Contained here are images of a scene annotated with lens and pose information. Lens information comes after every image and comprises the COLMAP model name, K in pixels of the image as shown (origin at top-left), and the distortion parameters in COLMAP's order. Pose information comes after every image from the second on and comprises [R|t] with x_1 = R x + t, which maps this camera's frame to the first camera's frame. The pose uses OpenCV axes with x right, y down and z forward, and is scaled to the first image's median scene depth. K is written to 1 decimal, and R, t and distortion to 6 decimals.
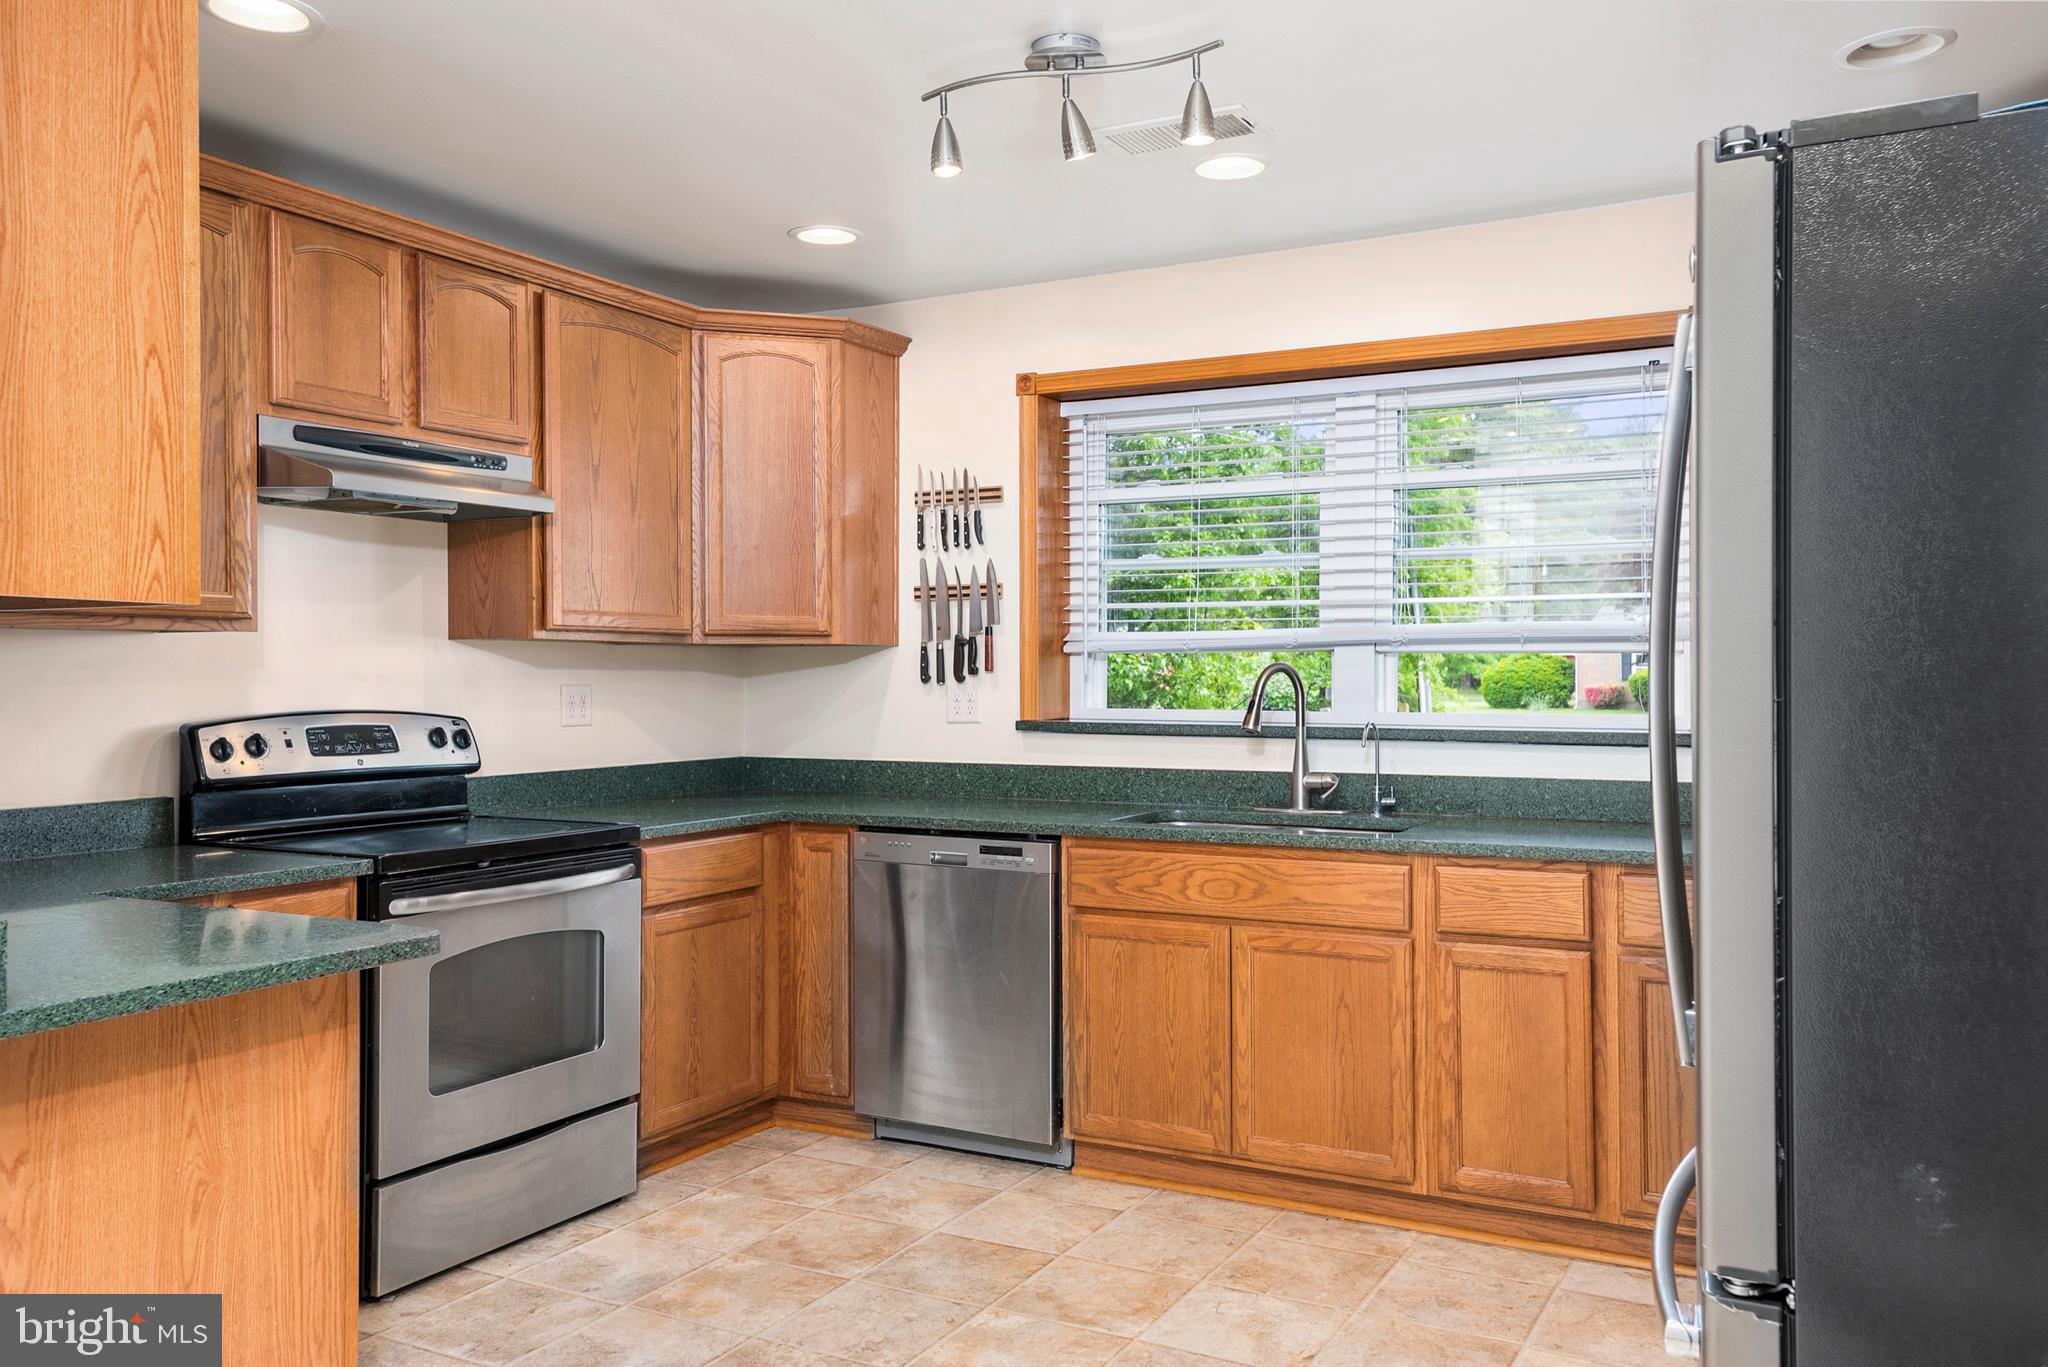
lens RADIAL K [[1615.7, 0, 1024.0], [0, 1615.7, 683.5], [0, 0, 1]] dist [0.030012, -0.000148]
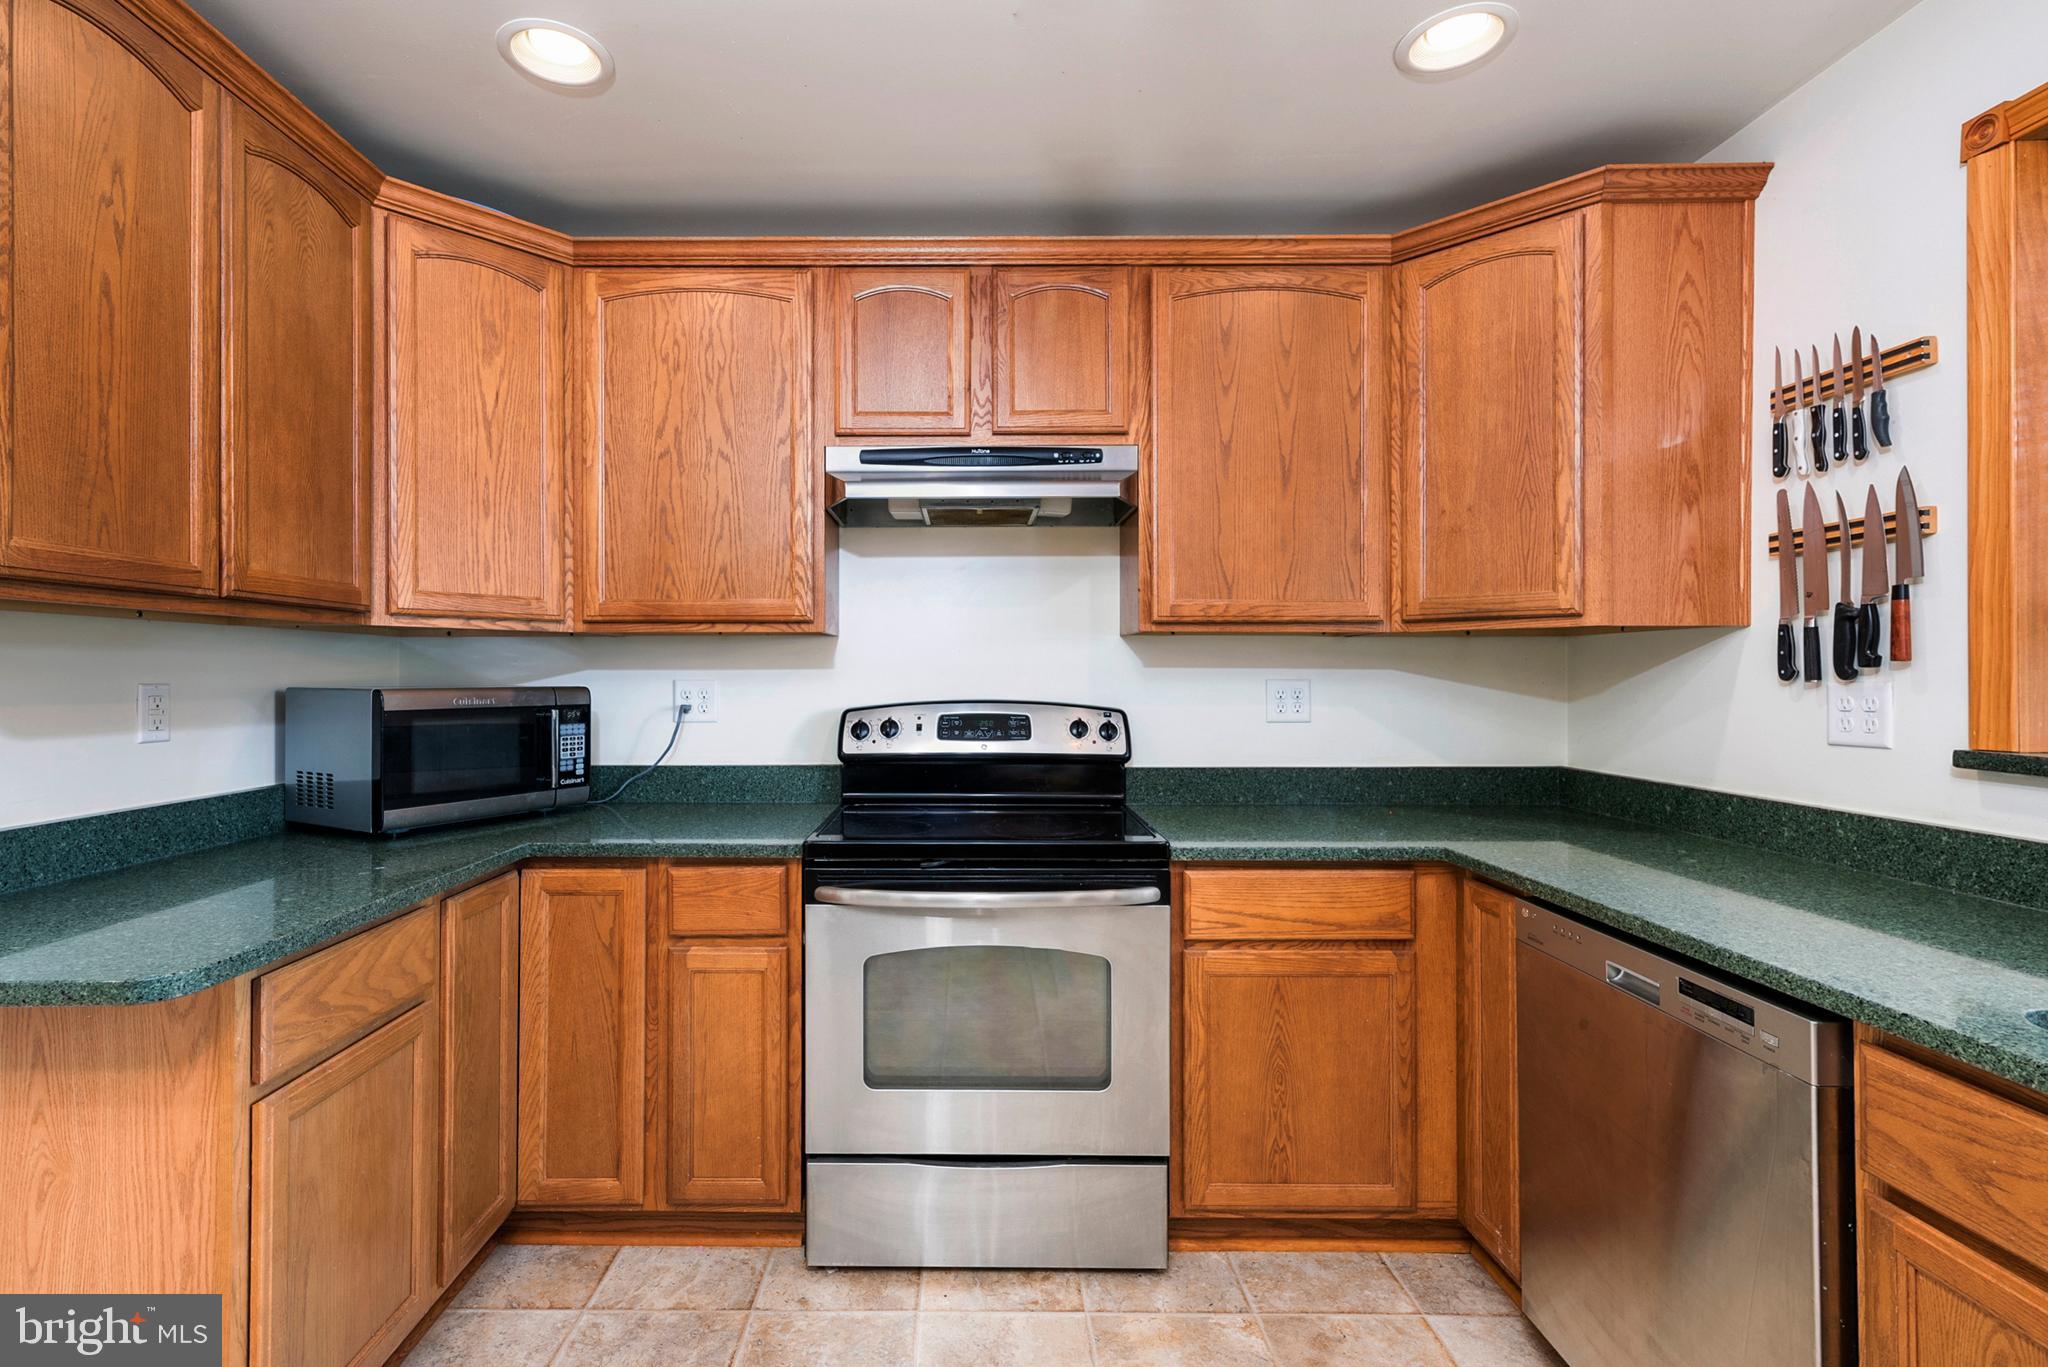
lens RADIAL K [[925.9, 0, 983.7], [0, 925.9, 674.7], [0, 0, 1]] dist [0.006598, 0.000294]
pose [[0.470429, 0.002109, -0.882435, 0.144016], [-0.005594, 0.999984, -0.000592, -0.000880], [0.882420, 0.005215, 0.470434, 0.661062]]
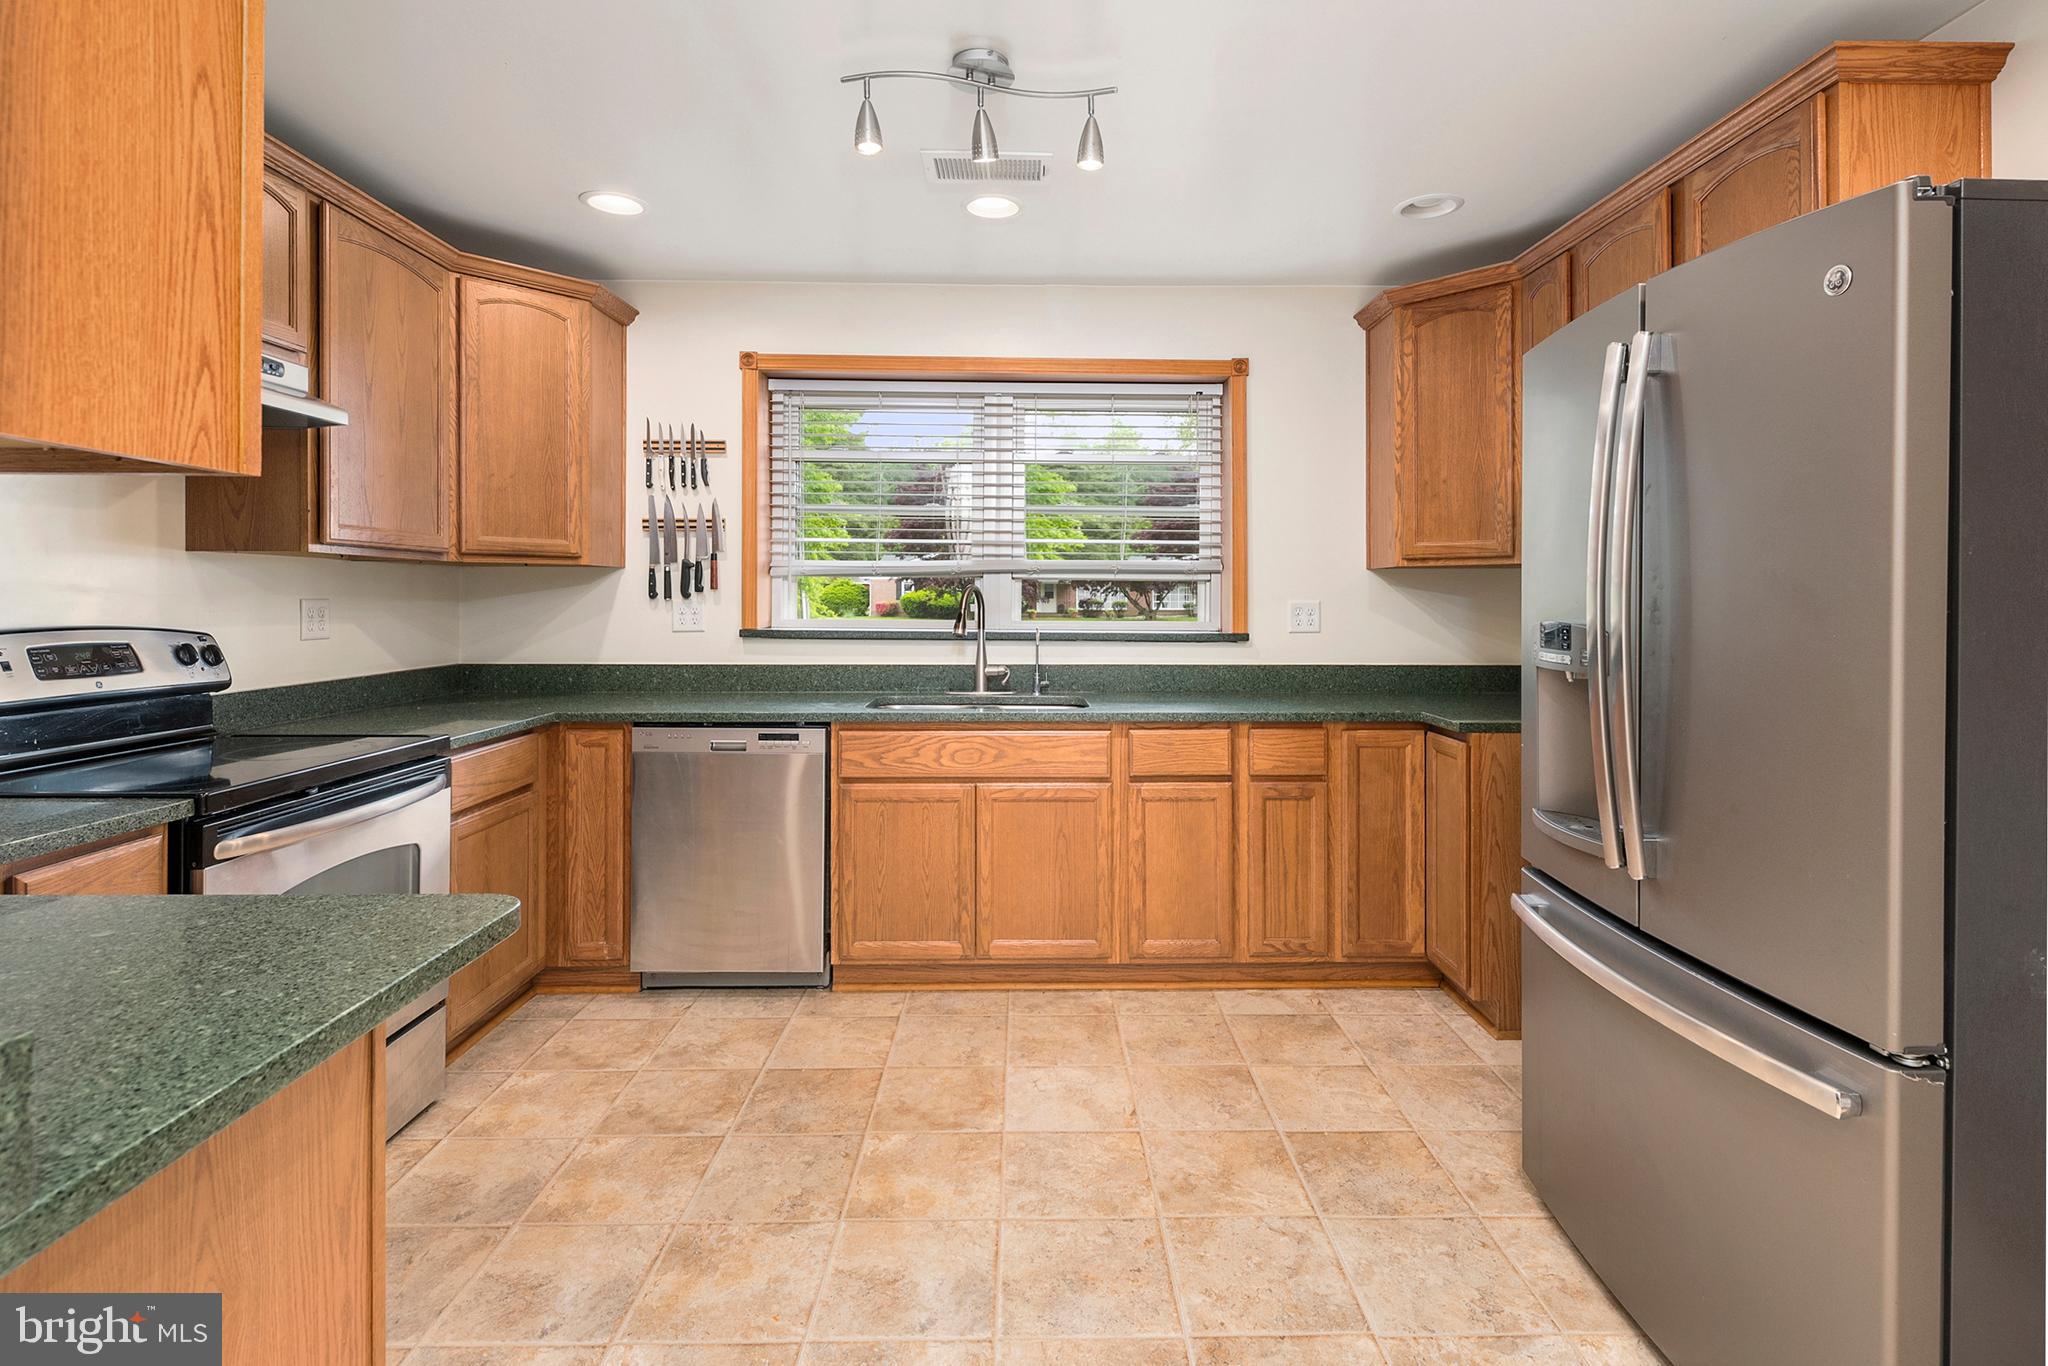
lens RADIAL K [[1011.1, 0, 1045.8], [0, 1011.1, 600.5], [0, 0, 1]] dist [0.023786, -0.014662]
pose [[0.869283, 0.003278, 0.494304, -0.221197], [-0.002999, 0.999995, -0.001357, 0.001268], [-0.494306, -0.000303, 0.869288, 0.242447]]
